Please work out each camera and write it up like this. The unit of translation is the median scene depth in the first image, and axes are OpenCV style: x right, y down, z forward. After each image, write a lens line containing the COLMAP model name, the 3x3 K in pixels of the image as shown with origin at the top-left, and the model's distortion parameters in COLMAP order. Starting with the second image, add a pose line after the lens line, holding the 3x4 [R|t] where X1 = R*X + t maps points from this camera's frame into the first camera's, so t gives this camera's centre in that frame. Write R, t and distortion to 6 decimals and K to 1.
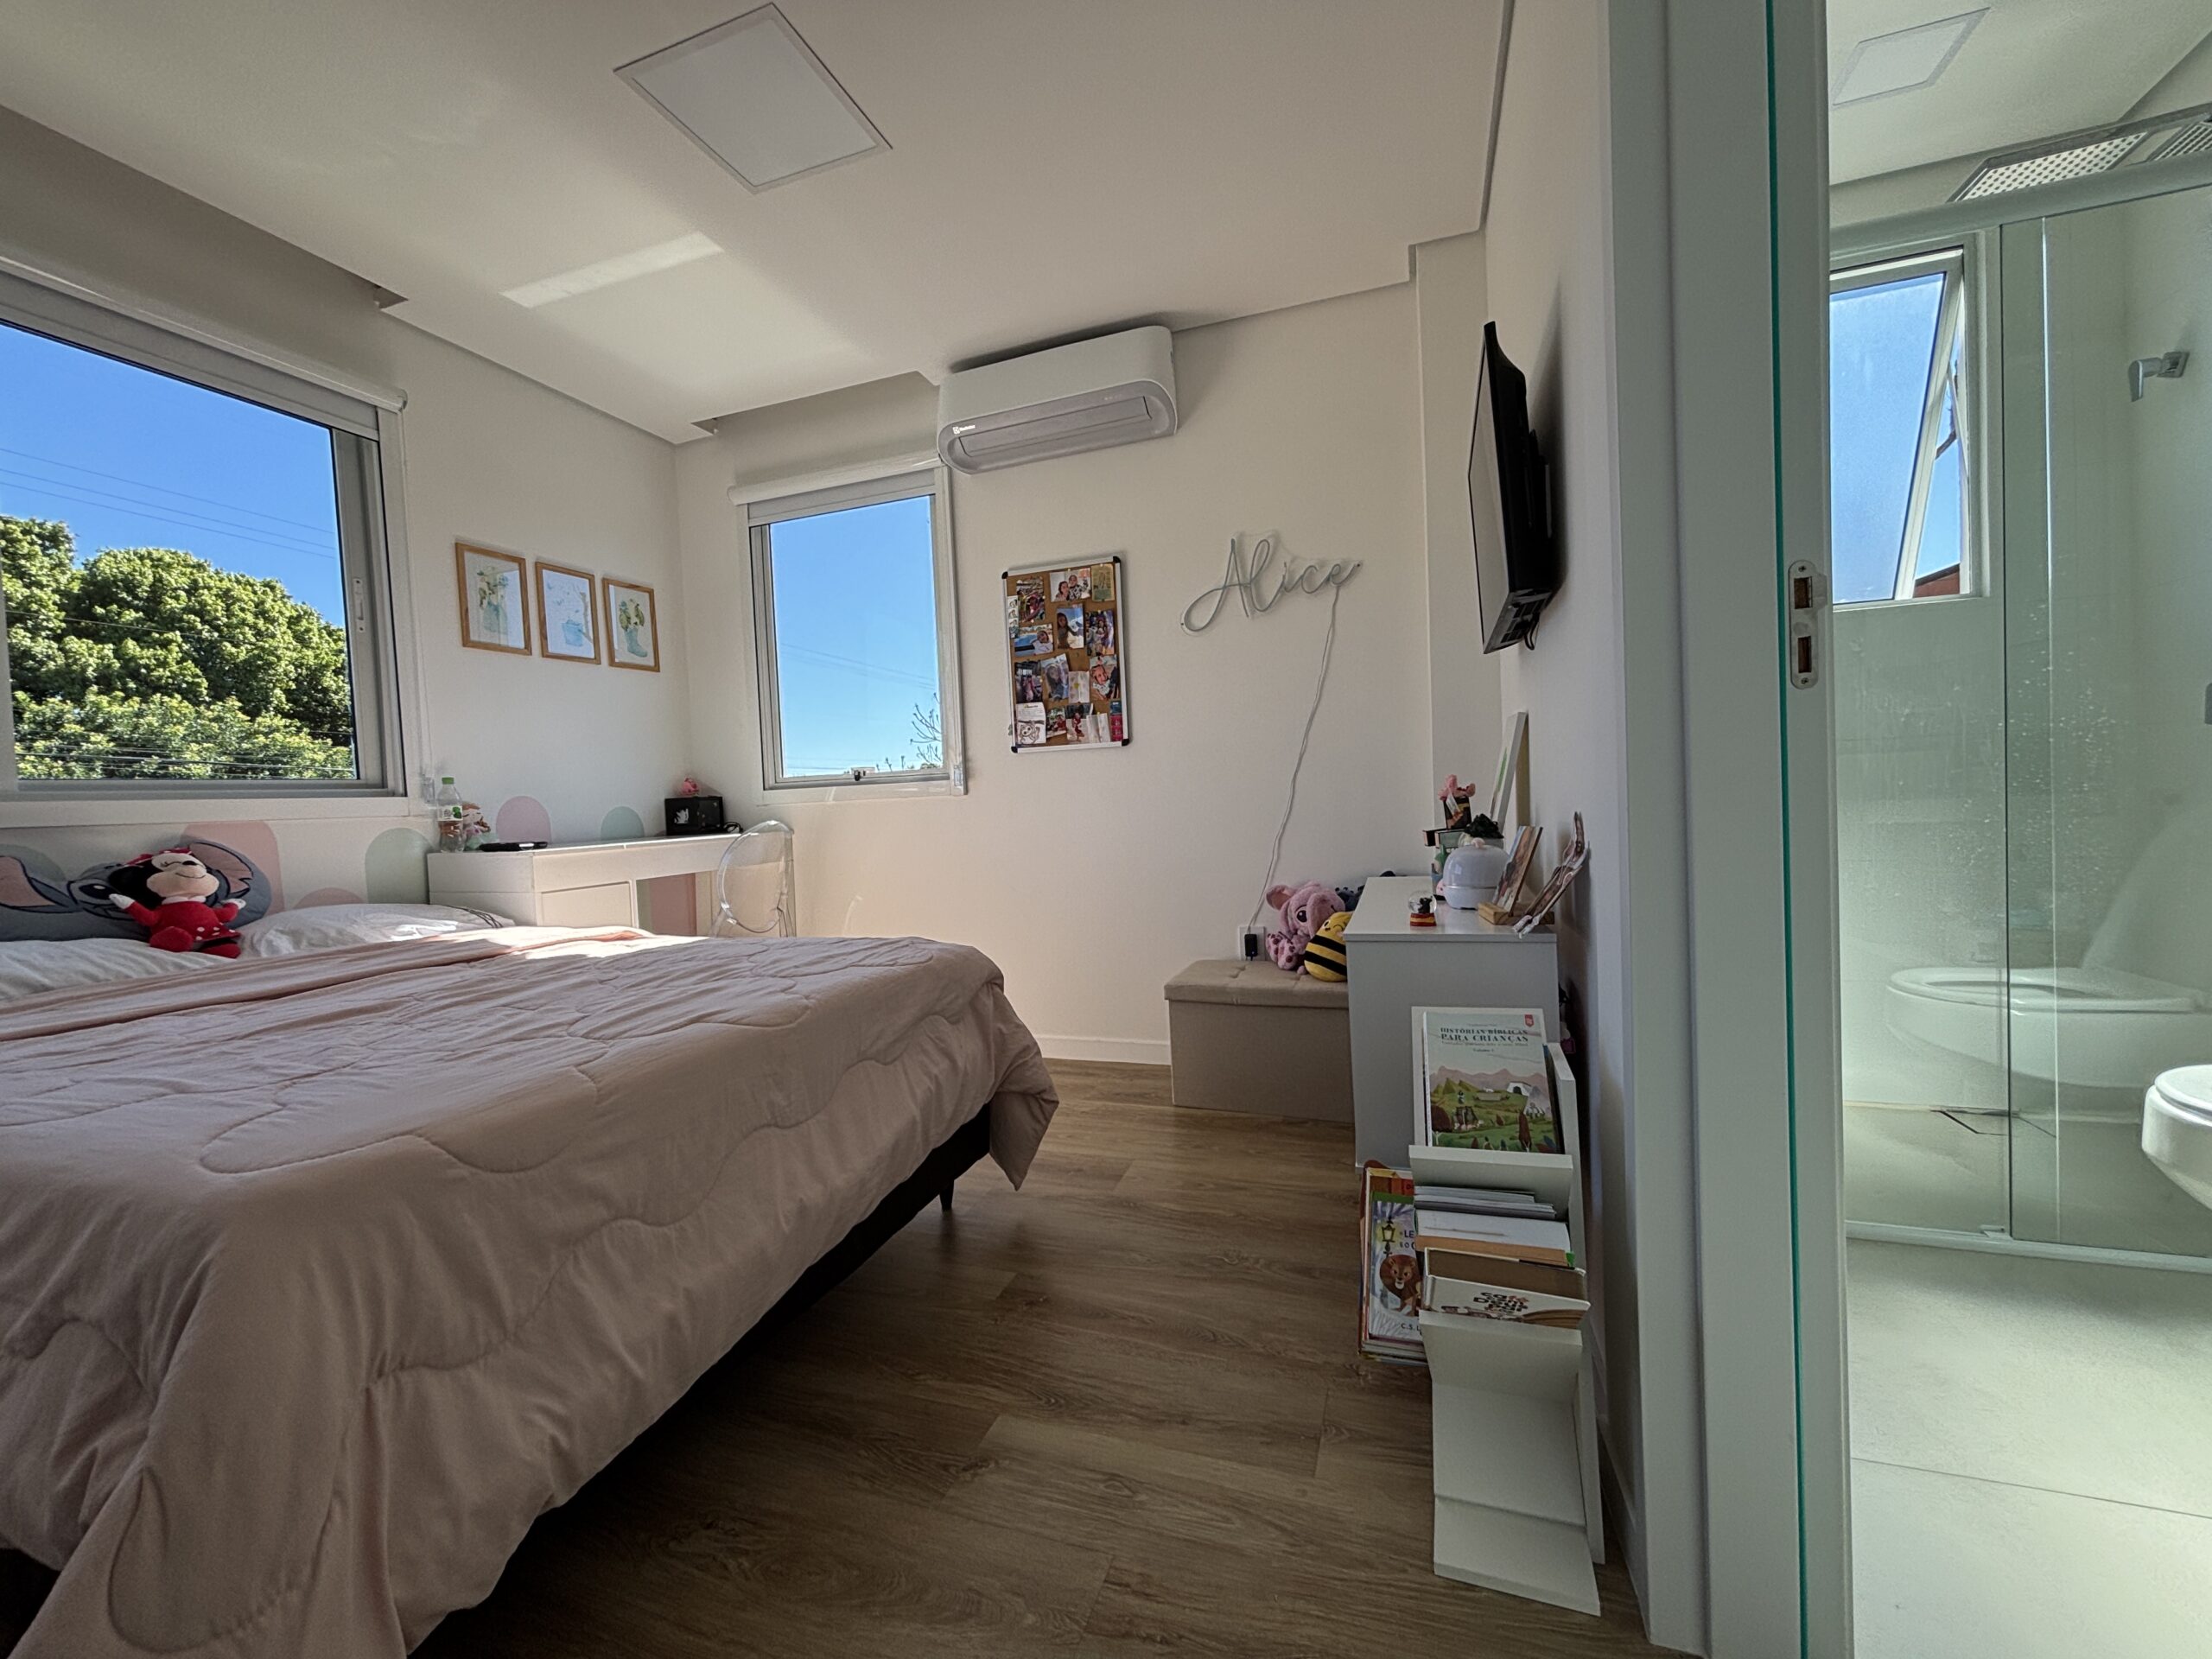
lens RADIAL K [[891.4, 0, 1106.0], [0, 891.4, 829.5], [0, 0, 1]] dist [-0.001680, 0.000447]
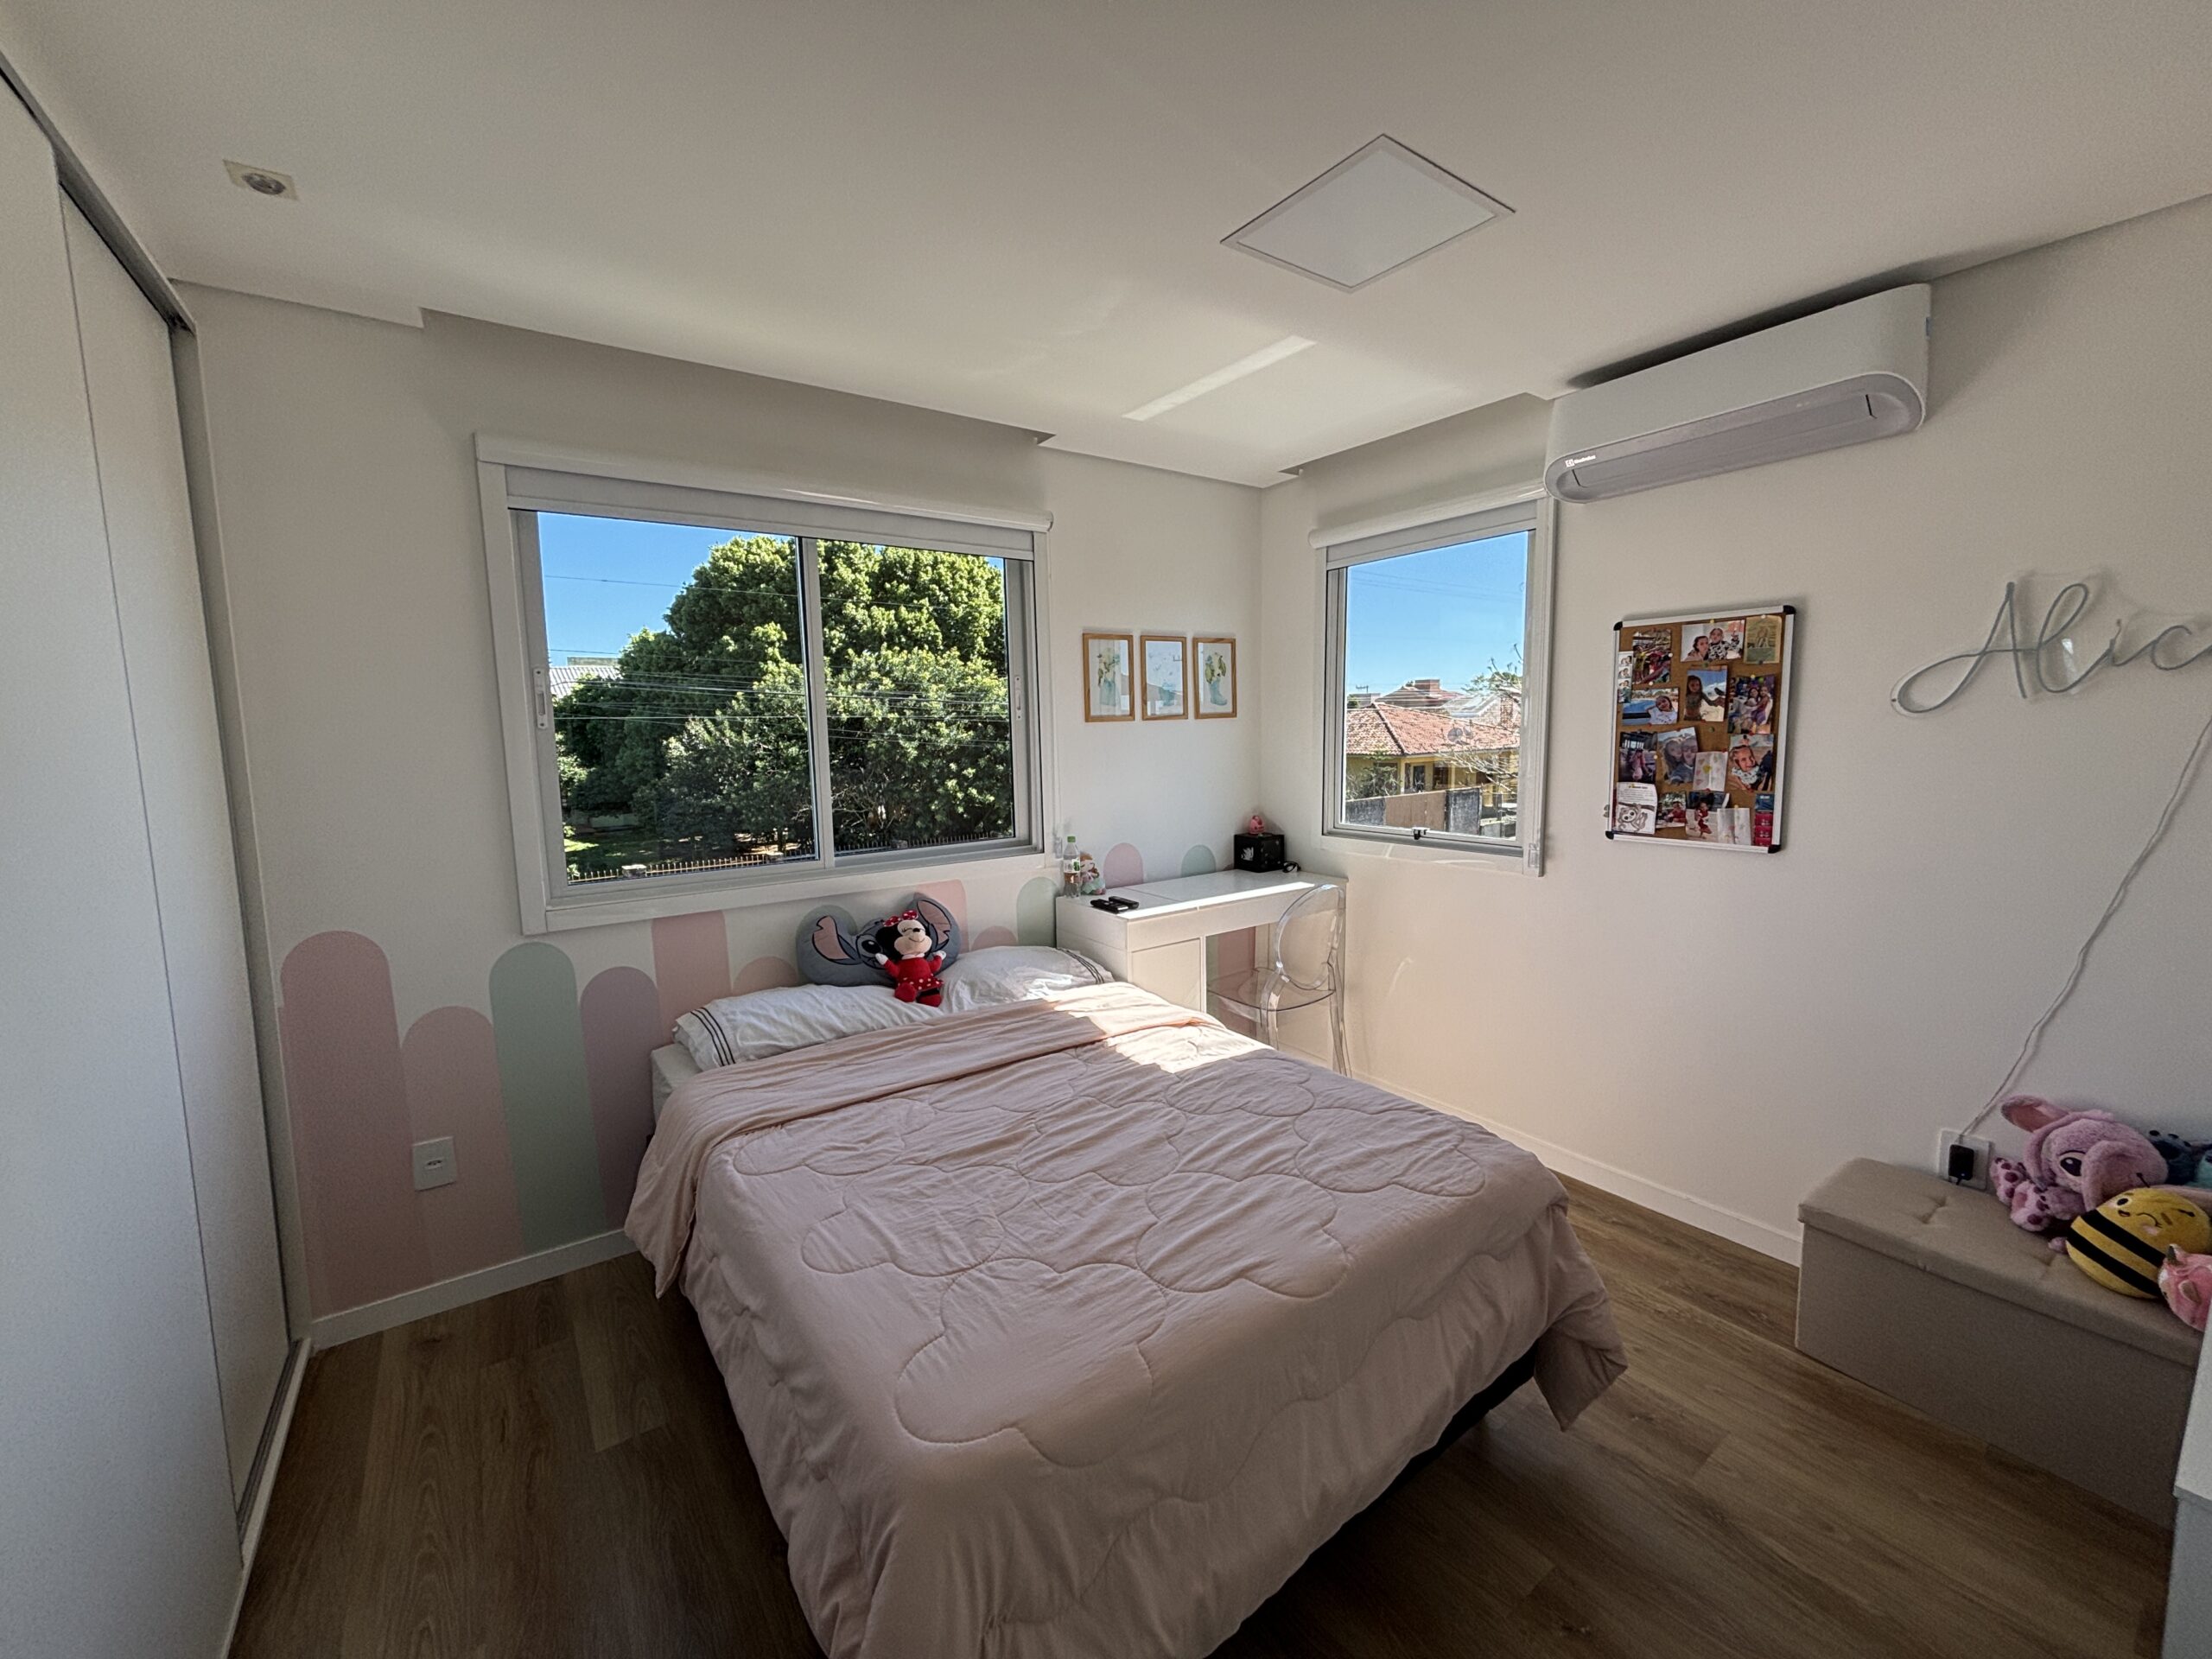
lens RADIAL K [[886.5, 0, 1106.0], [0, 886.5, 829.5], [0, 0, 1]] dist [0.001701, 0.000774]
pose [[0.819830, 0.095560, -0.564576, -0.020610], [-0.034909, 0.992483, 0.117296, -0.184347], [0.571541, -0.076454, 0.817004, 0.040658]]
